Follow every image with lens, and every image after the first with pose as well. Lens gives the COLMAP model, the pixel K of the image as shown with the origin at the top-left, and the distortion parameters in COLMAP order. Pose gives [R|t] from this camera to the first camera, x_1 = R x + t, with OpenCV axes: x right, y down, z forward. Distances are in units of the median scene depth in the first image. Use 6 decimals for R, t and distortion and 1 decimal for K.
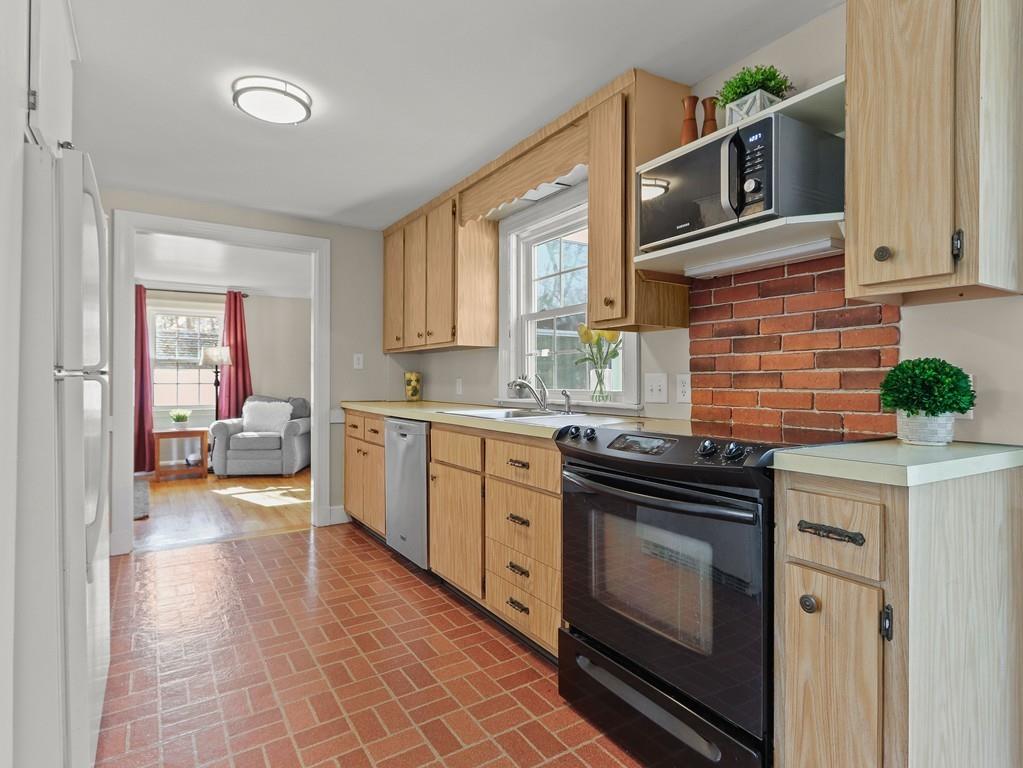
lens RADIAL K [[558.9, 0, 538.1], [0, 558.9, 373.0], [0, 0, 1]] dist [0.022243, -0.000259]
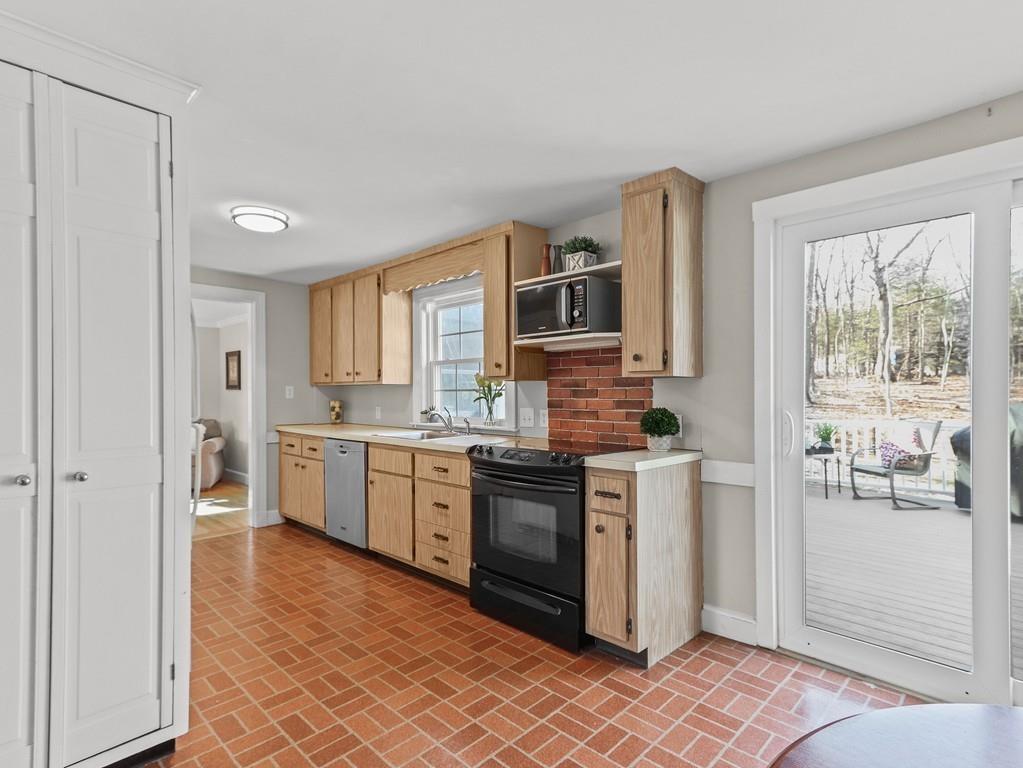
lens RADIAL K [[509.7, 0, 528.5], [0, 509.7, 387.1], [0, 0, 1]] dist [0.000372, 0.000082]
pose [[0.977634, -0.001337, 0.210309, -0.093715], [0.001496, 0.999999, -0.000595, -0.064919], [-0.210308, 0.000896, 0.977635, -0.435810]]
